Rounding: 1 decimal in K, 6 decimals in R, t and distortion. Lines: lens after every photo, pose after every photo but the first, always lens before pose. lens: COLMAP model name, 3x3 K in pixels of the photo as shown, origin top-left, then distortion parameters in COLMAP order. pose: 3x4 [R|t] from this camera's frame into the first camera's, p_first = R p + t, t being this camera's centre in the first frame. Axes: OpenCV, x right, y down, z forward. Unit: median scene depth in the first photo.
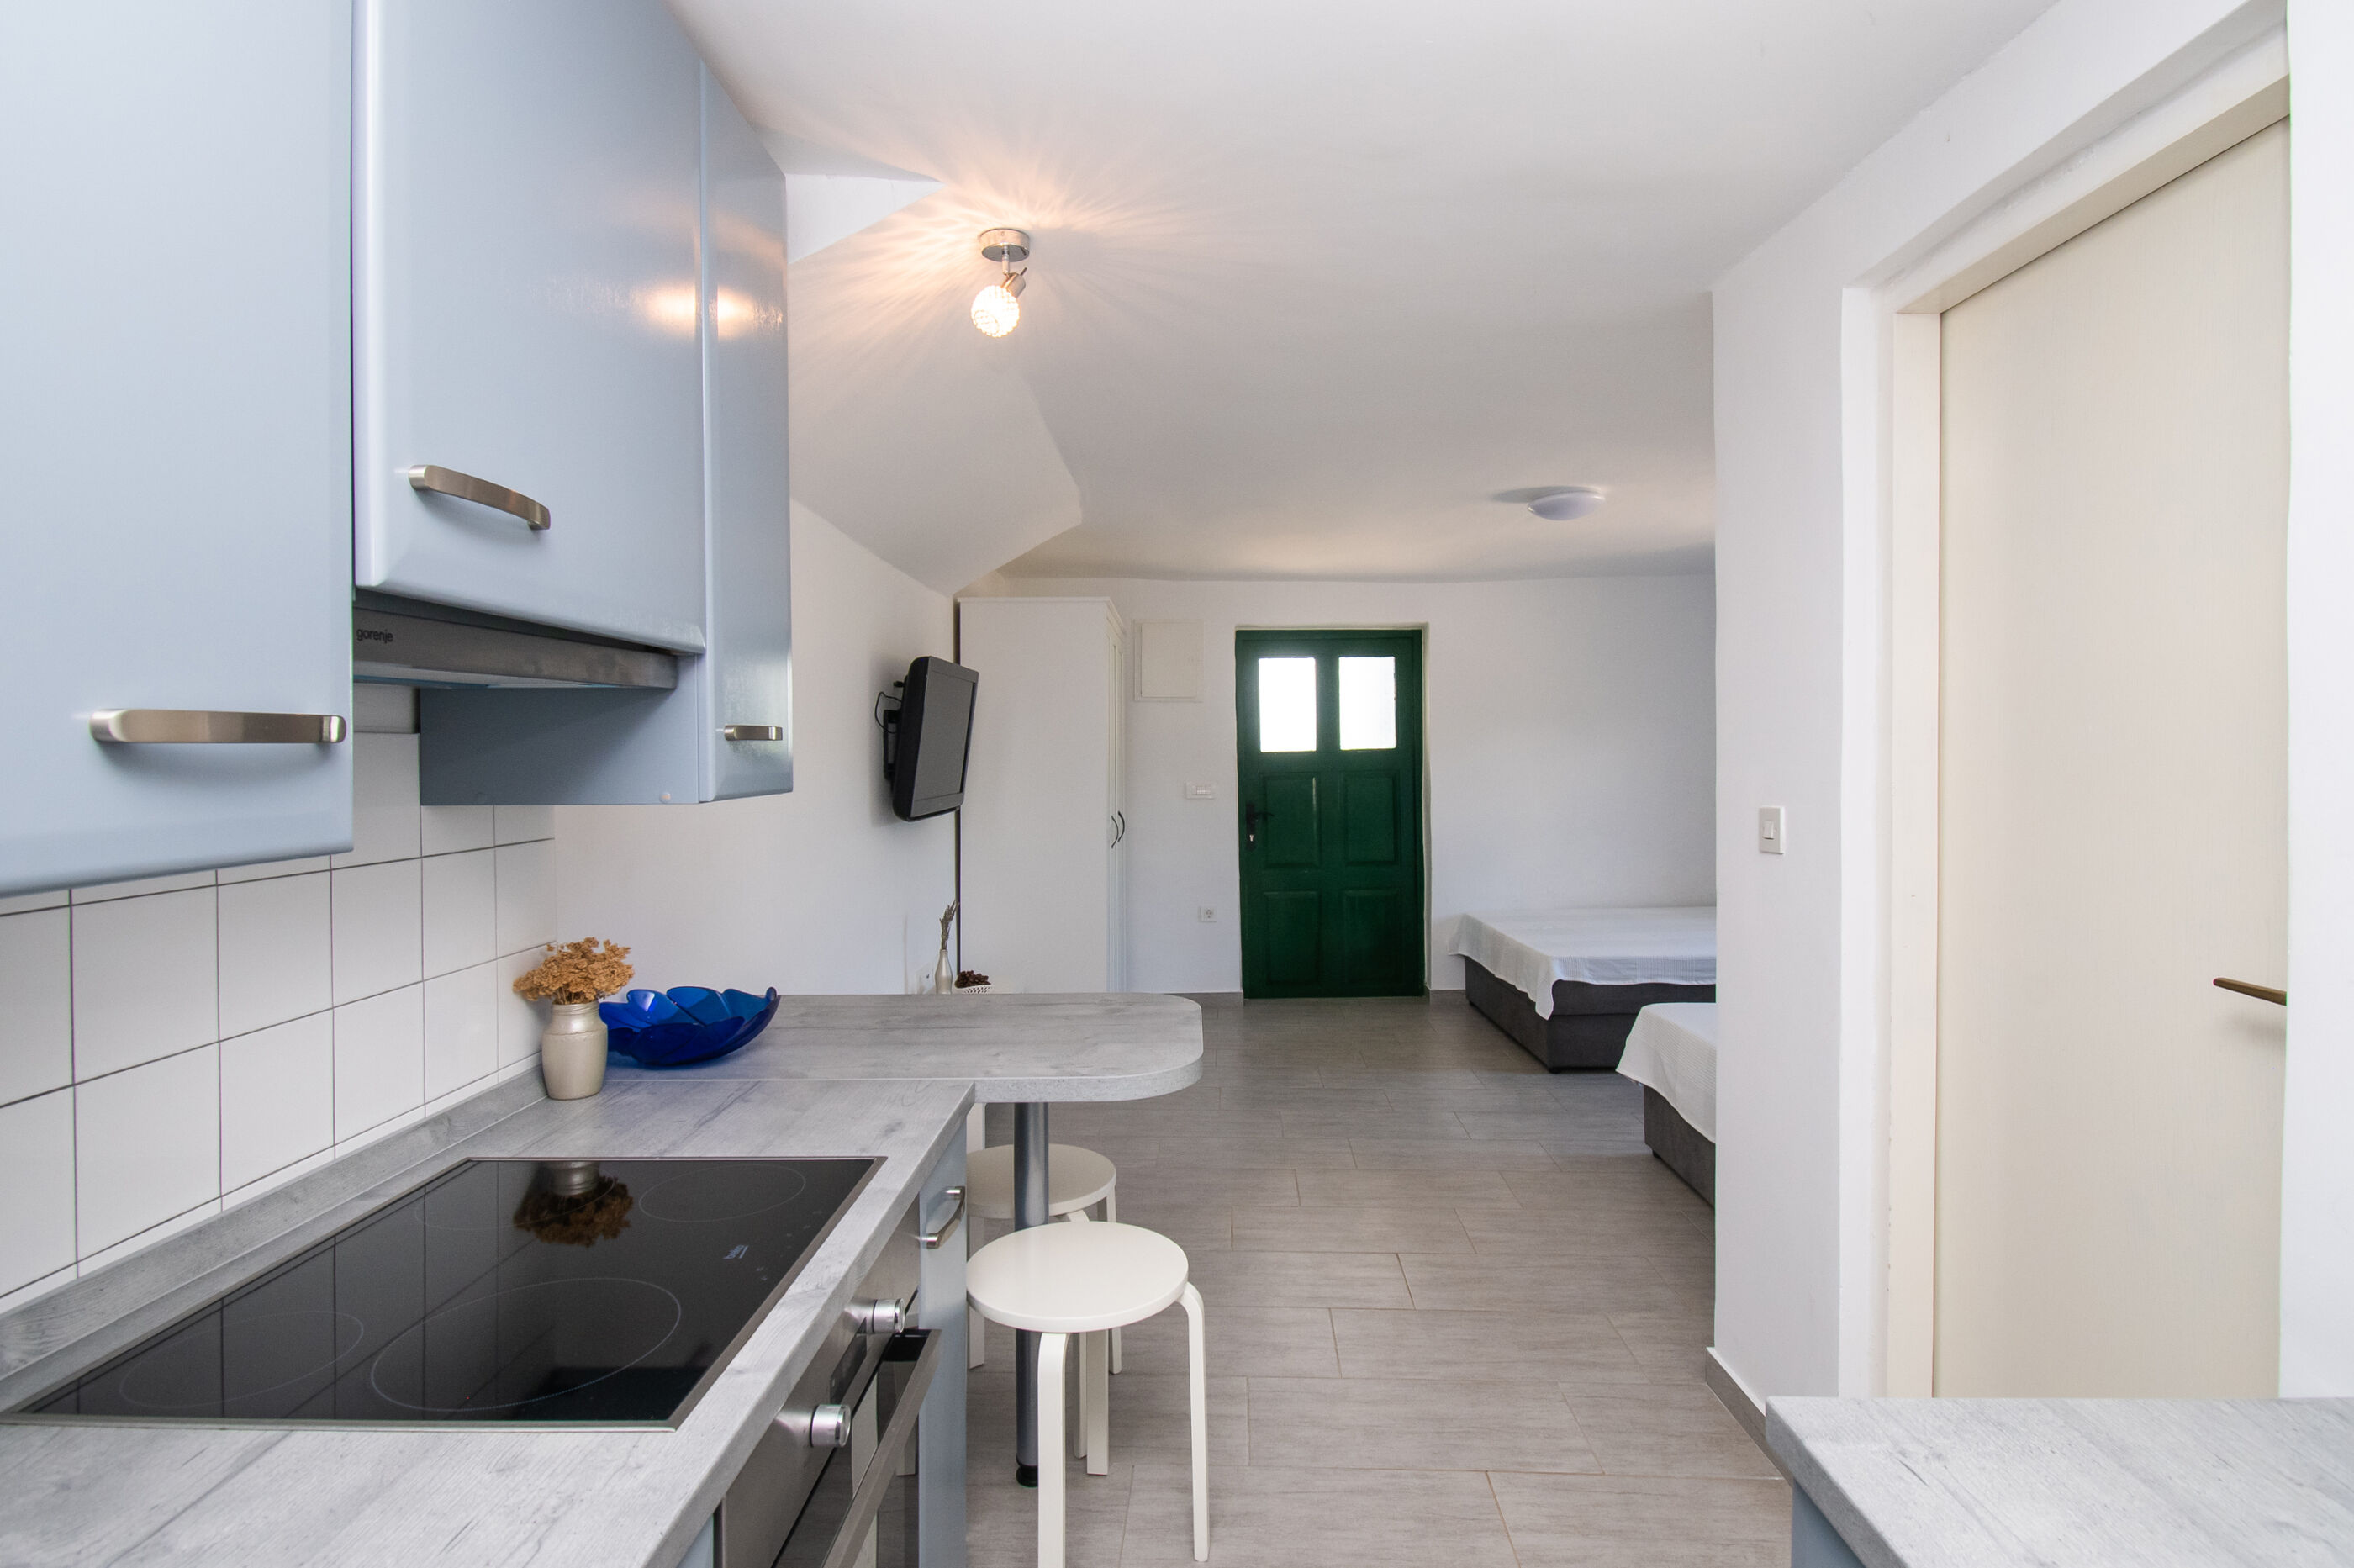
lens RADIAL K [[1178.6, 0, 1177.0], [0, 1178.6, 784.0], [0, 0, 1]] dist [0.000644, 0.050201]
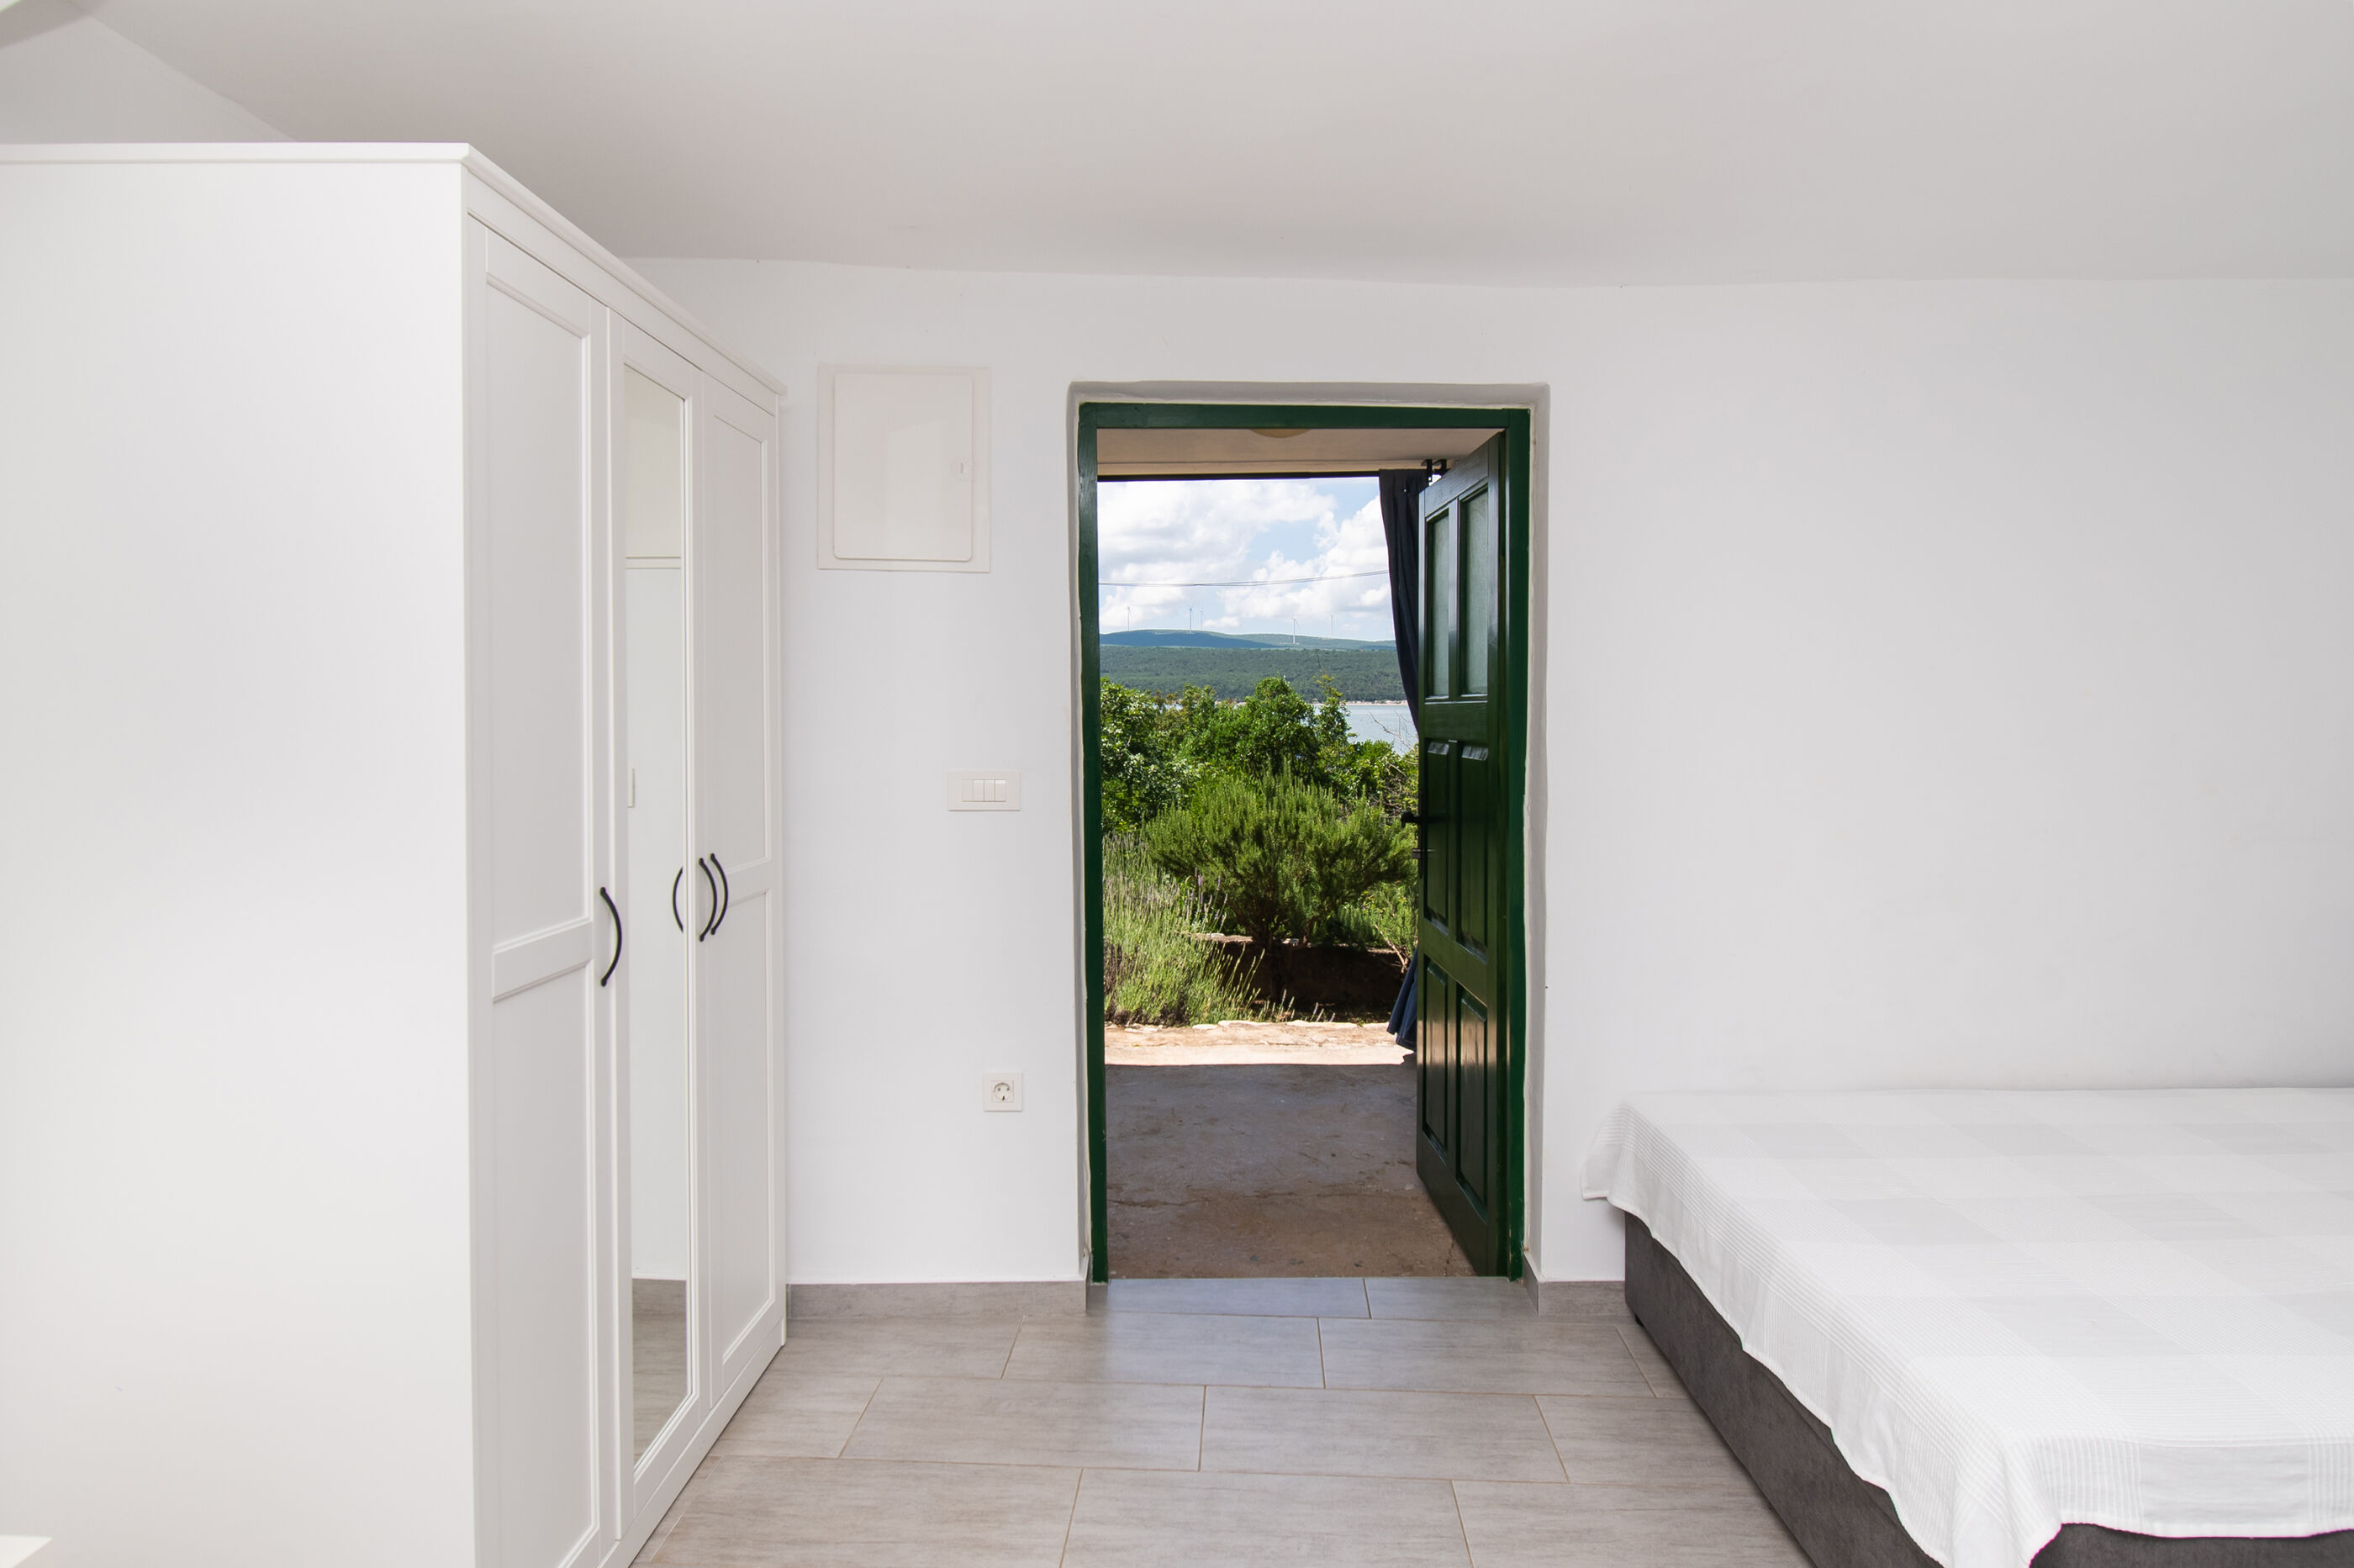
lens RADIAL K [[1458.4, 0, 1181.1], [0, 1458.4, 722.4], [0, 0, 1]] dist [-0.011288, -0.004411]
pose [[0.999879, 0.015330, -0.002755, 0.087719], [-0.015350, 0.999854, -0.007468, -0.015213], [0.002640, 0.007509, 0.999968, 0.483901]]
